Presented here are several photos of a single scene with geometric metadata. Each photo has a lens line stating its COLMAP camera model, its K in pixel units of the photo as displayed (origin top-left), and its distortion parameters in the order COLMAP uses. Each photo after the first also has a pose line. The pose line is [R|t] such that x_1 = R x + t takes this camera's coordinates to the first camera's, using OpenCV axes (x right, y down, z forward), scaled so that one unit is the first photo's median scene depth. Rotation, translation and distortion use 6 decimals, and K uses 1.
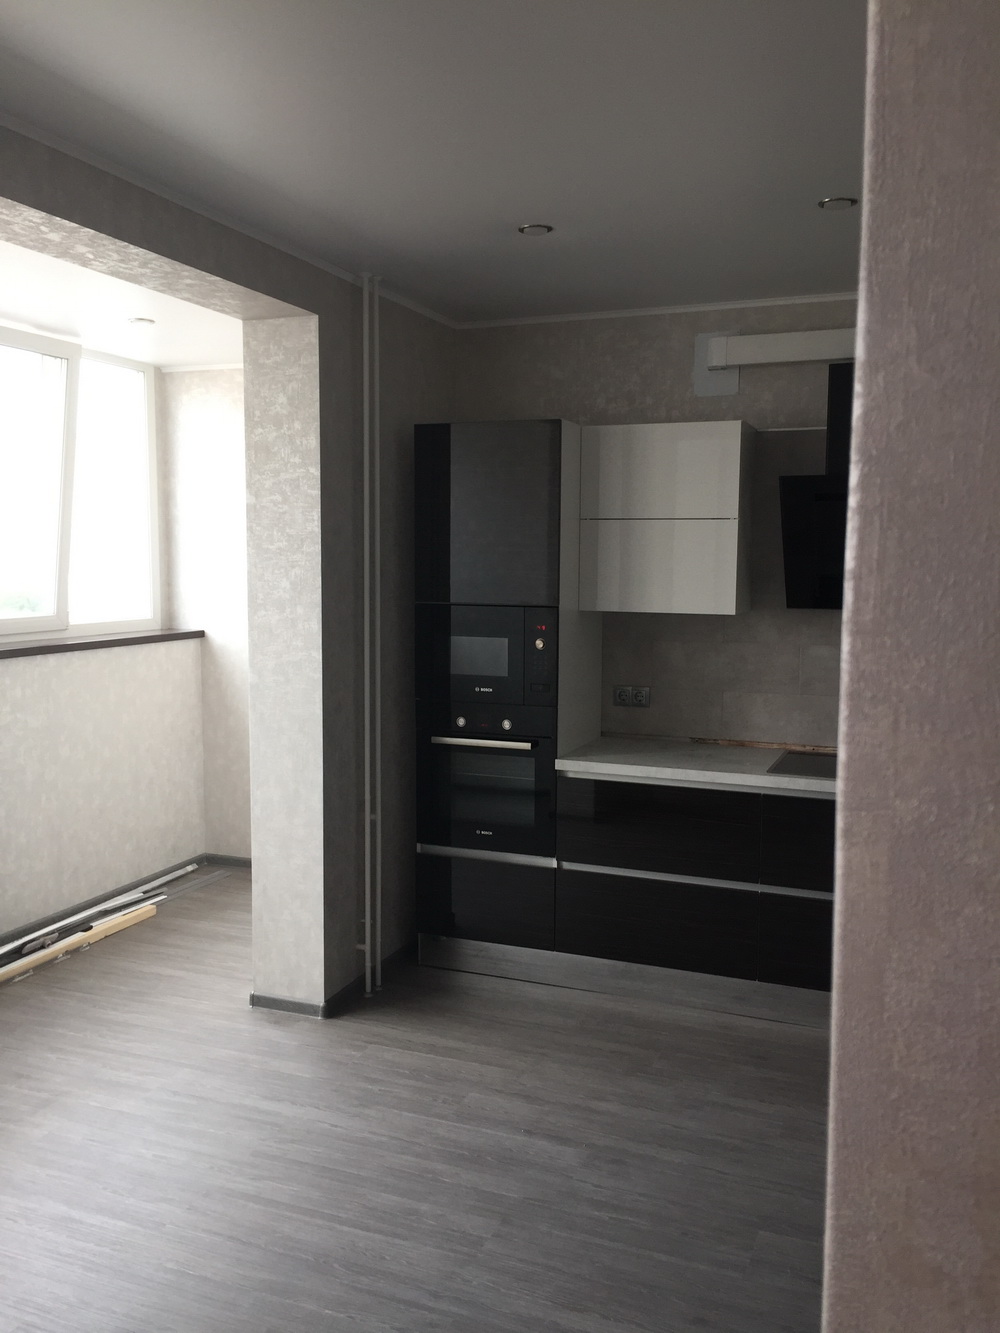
lens RADIAL K [[1130.9, 0, 502.2], [0, 1130.9, 673.9], [0, 0, 1]] dist [0.072612, -0.098167]
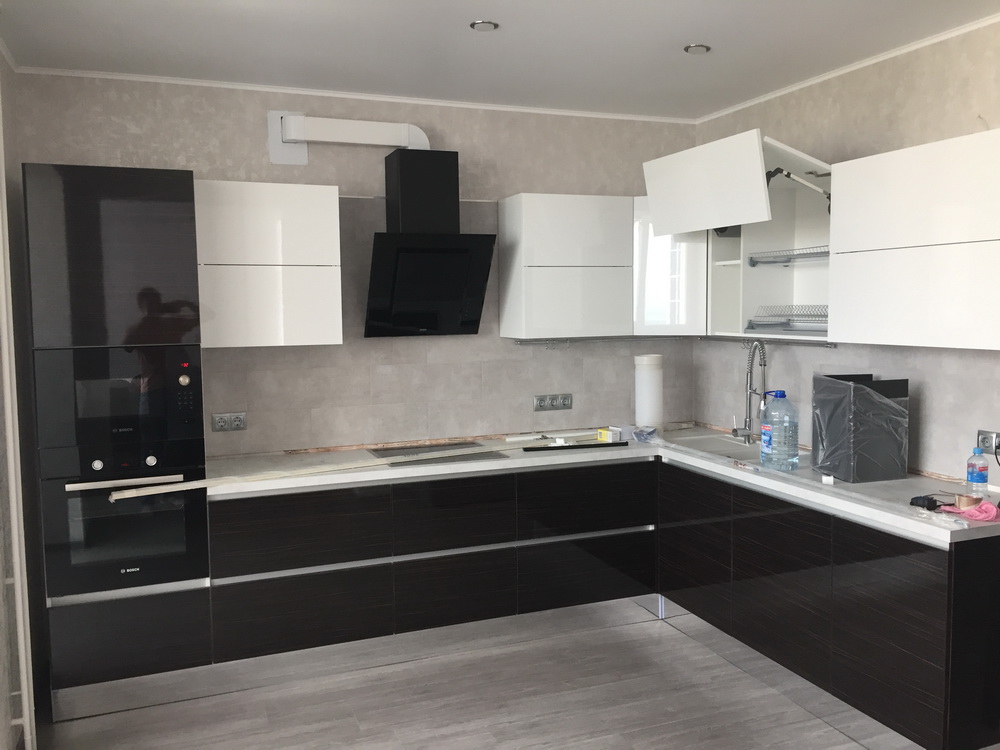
lens RADIAL K [[848.4, 0, 500.0], [0, 848.4, 375.0], [0, 0, 1]] dist [0.072612, -0.098167]
pose [[0.731726, -0.074075, 0.677561, -0.286481], [0.088503, 0.995987, 0.013310, -0.015491], [-0.675828, 0.050227, 0.735346, 0.202553]]
